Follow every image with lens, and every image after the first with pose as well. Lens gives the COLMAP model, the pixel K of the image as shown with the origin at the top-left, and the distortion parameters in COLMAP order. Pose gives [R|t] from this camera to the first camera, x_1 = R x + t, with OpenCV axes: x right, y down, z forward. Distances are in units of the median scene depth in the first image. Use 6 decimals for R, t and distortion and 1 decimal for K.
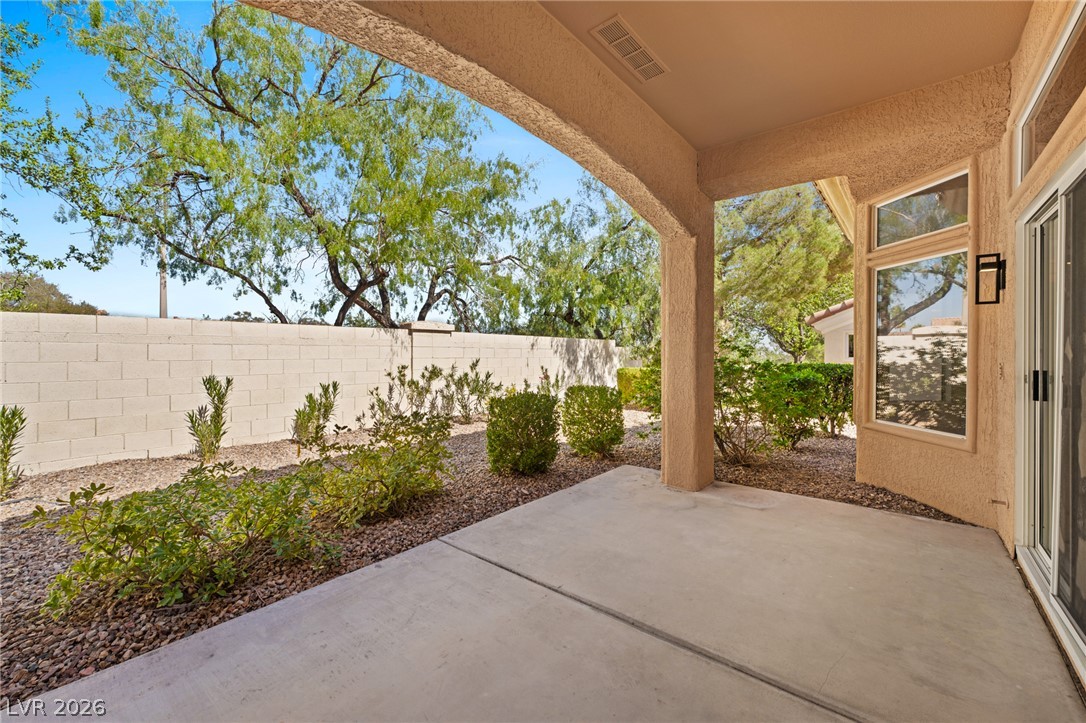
lens RADIAL K [[431.1, 0, 545.8], [0, 431.1, 357.8], [0, 0, 1]] dist [0.002408, 0.000025]
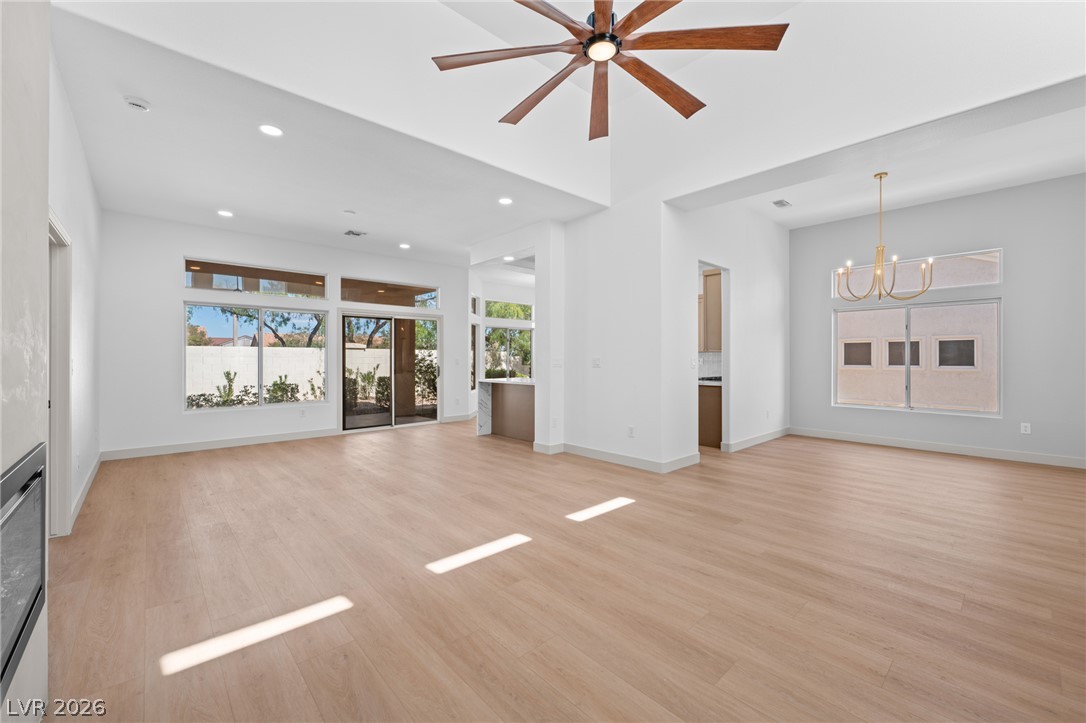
lens RADIAL K [[435.0, 0, 541.0], [0, 435.0, 358.8], [0, 0, 1]] dist [0.001648, -0.000068]
pose [[0.989992, -0.004689, -0.141042, 1.210178], [0.002969, 0.999919, -0.012403, 0.009161], [0.141089, 0.011860, 0.989926, -1.068440]]
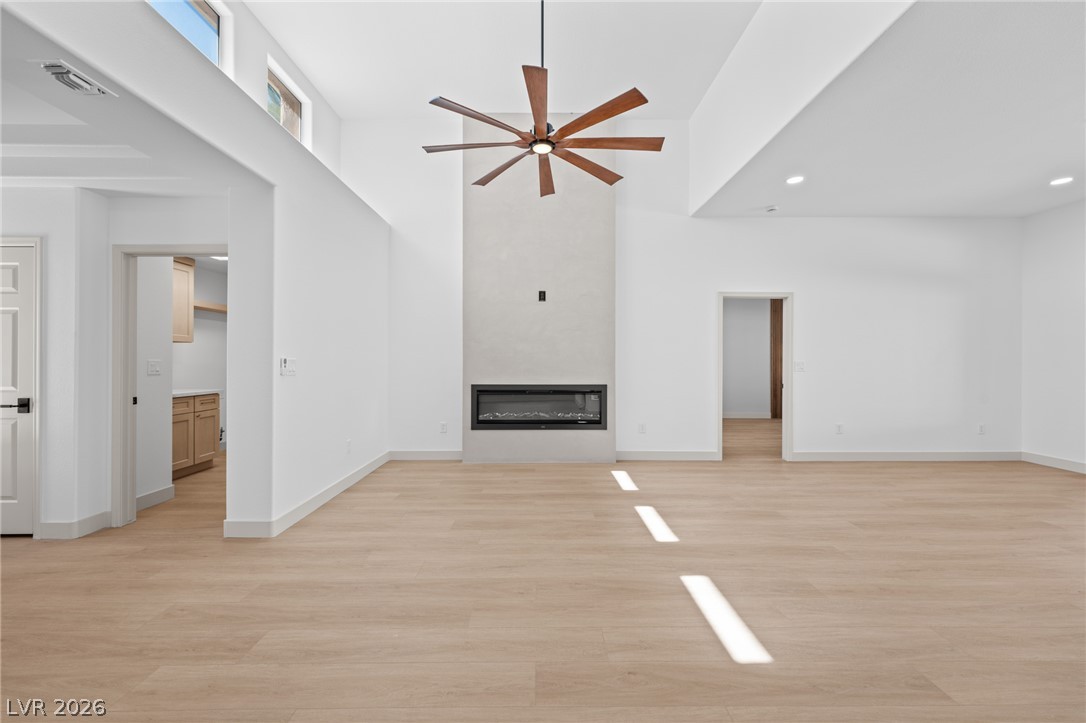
lens RADIAL K [[431.1, 0, 545.8], [0, 431.1, 357.8], [0, 0, 1]] dist [0.002408, 0.000025]
pose [[-0.758511, -0.010413, -0.651577, 1.611531], [-0.013141, 0.999913, -0.000682, 0.000101], [0.651527, 0.008045, -0.758583, -0.152223]]
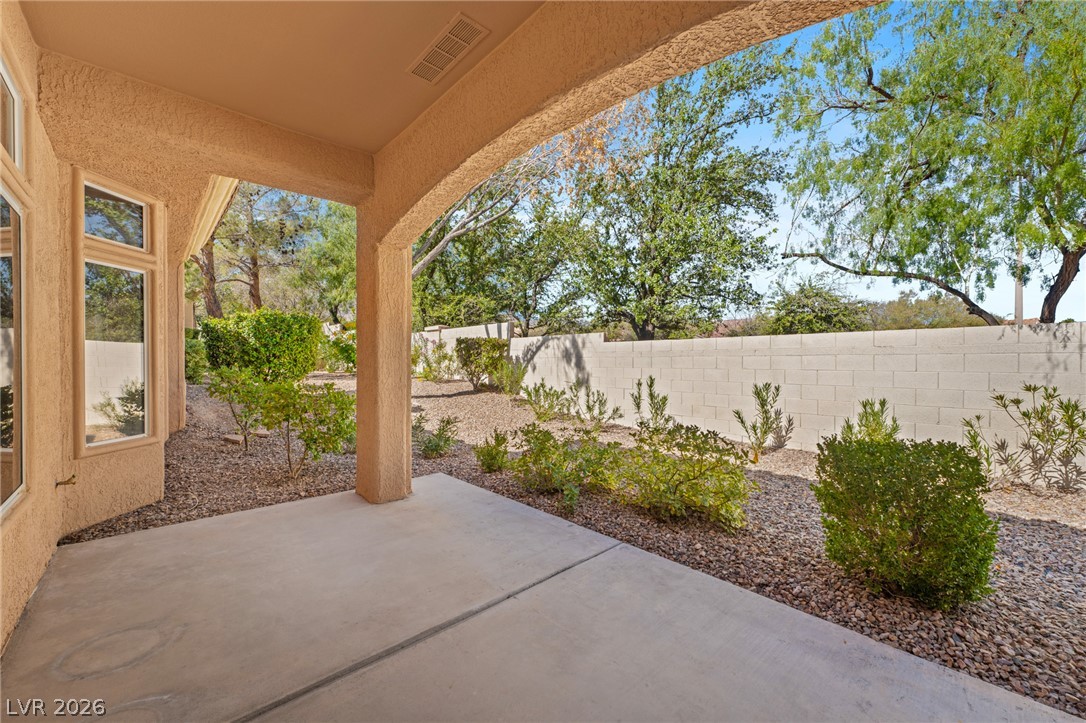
lens RADIAL K [[431.1, 0, 545.8], [0, 431.1, 357.8], [0, 0, 1]] dist [0.002408, 0.000025]
pose [[-0.133281, -0.012094, -0.991004, 0.476727], [-0.012212, 0.999870, -0.010559, -0.007474], [0.991003, 0.010695, -0.133412, 0.558172]]
